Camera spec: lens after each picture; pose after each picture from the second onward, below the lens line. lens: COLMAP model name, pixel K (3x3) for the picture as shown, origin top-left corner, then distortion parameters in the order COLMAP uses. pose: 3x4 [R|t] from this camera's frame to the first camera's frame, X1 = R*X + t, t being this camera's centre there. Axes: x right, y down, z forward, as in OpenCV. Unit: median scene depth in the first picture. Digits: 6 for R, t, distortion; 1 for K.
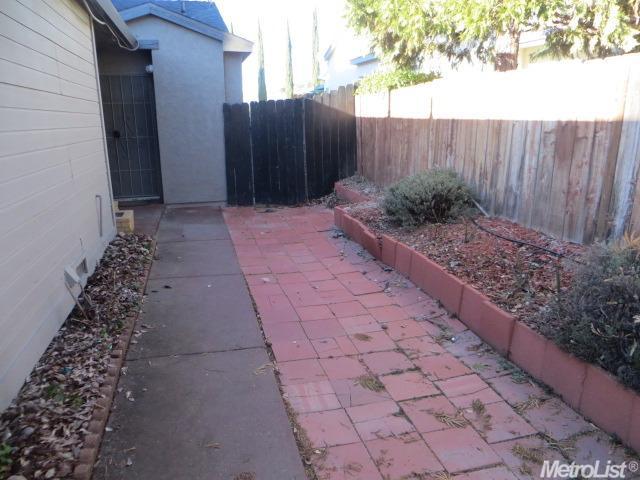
lens RADIAL K [[478.0, 0, 320.0], [0, 478.0, 239.6], [0, 0, 1]] dist [-0.010616, 0.002702]
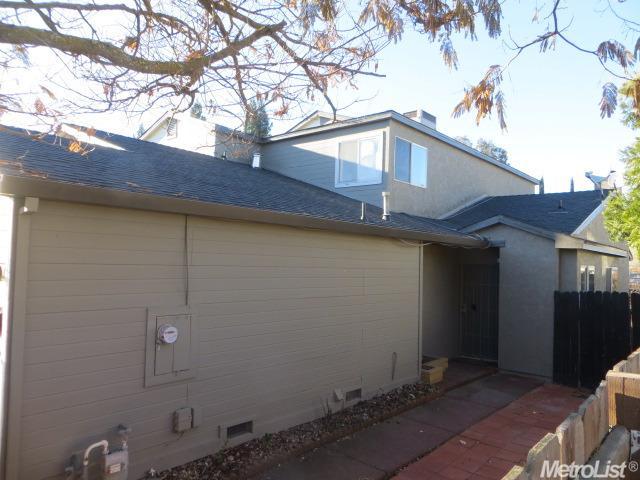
lens RADIAL K [[478.0, 0, 319.5], [0, 478.0, 240.4], [0, 0, 1]] dist [-0.010616, 0.002702]
pose [[0.554131, -0.009240, -0.832378, 0.699722], [-0.237351, 0.956676, -0.168629, -0.120360], [0.797874, 0.291009, 0.527931, -0.135241]]
